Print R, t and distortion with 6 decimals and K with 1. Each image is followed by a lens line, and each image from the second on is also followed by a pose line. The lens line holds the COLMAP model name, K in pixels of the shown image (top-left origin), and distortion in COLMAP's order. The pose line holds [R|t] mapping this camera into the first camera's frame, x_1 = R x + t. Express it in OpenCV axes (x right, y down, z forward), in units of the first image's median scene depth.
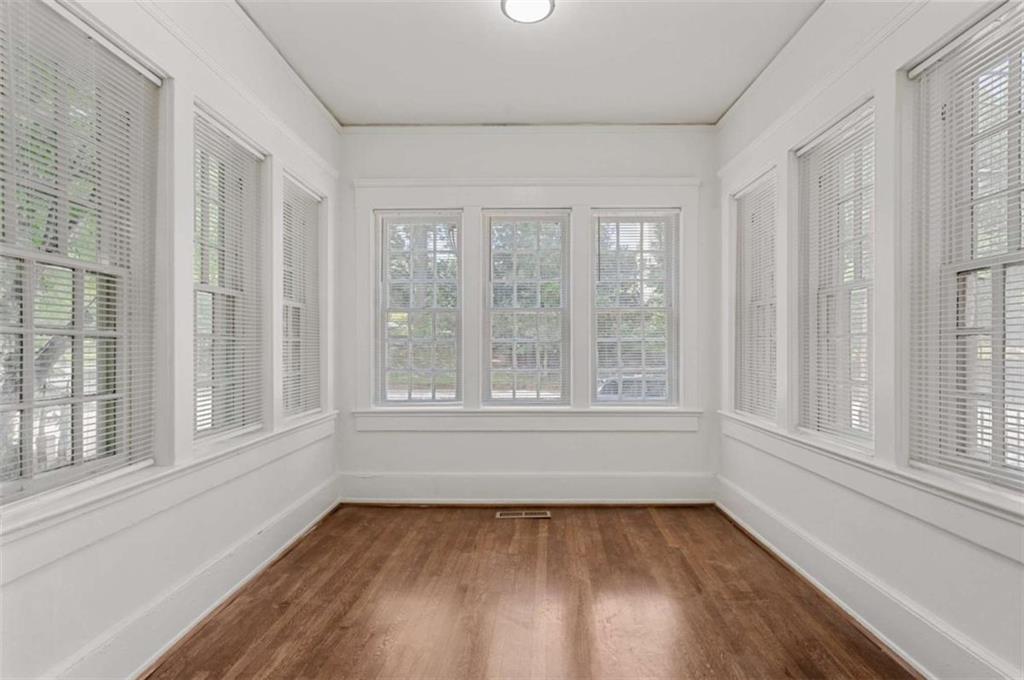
lens RADIAL K [[528.7, 0, 514.4], [0, 528.7, 343.8], [0, 0, 1]] dist [-0.000324, 0.000413]
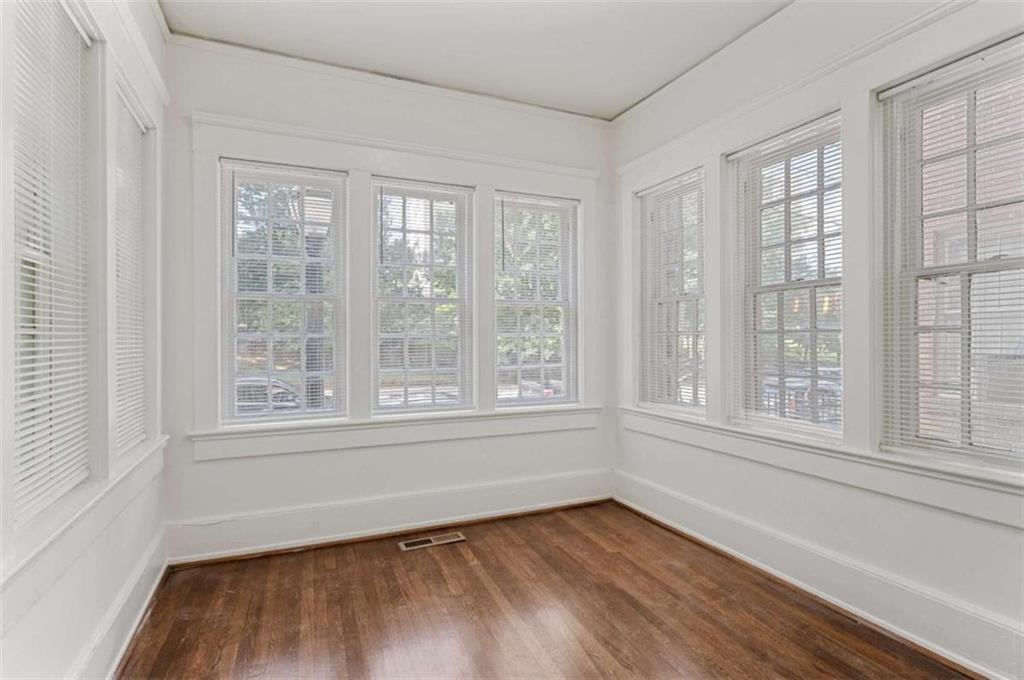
lens RADIAL K [[528.7, 0, 512.4], [0, 528.7, 336.4], [0, 0, 1]] dist [-0.000324, 0.000413]
pose [[0.905836, -0.000071, 0.423628, -0.243247], [0.001311, 0.999996, -0.002637, -0.002849], [-0.423626, 0.002944, 0.905833, 0.190149]]
